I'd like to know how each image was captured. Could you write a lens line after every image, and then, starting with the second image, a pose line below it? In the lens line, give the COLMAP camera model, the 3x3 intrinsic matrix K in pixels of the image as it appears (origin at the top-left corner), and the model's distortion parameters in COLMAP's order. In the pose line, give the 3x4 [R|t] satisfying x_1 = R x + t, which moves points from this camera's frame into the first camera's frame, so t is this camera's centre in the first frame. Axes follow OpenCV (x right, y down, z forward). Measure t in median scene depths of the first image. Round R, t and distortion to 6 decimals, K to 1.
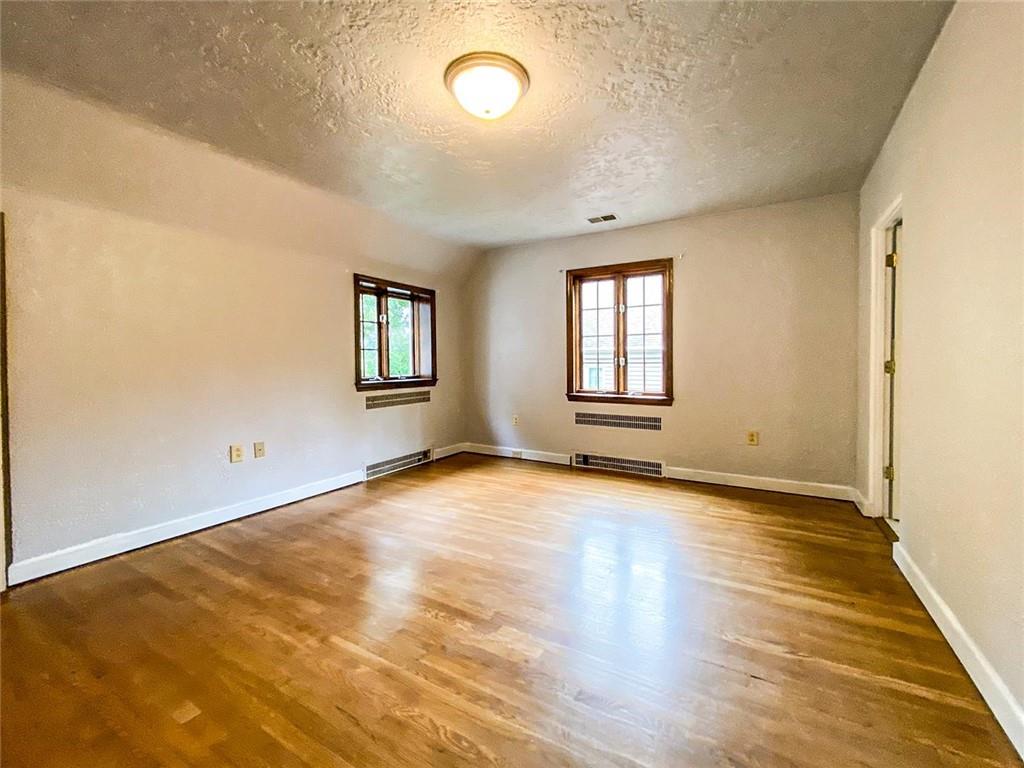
lens RADIAL K [[419.2, 0, 514.6], [0, 419.2, 374.4], [0, 0, 1]] dist [0.000879, 0.000140]
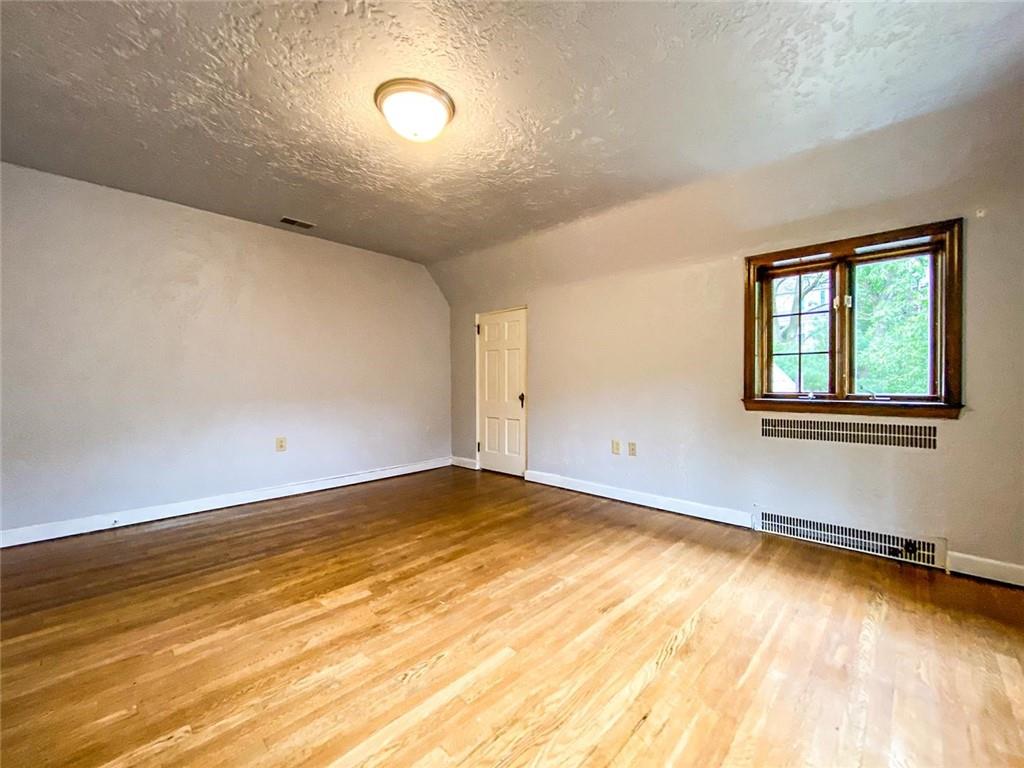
lens RADIAL K [[428.3, 0, 519.3], [0, 428.3, 391.4], [0, 0, 1]] dist [0.001470, -0.000024]
pose [[-0.214453, 0.034698, -0.976118, 0.604046], [-0.021632, 0.998955, 0.040262, -0.020200], [0.976495, 0.029750, -0.213479, 0.943159]]
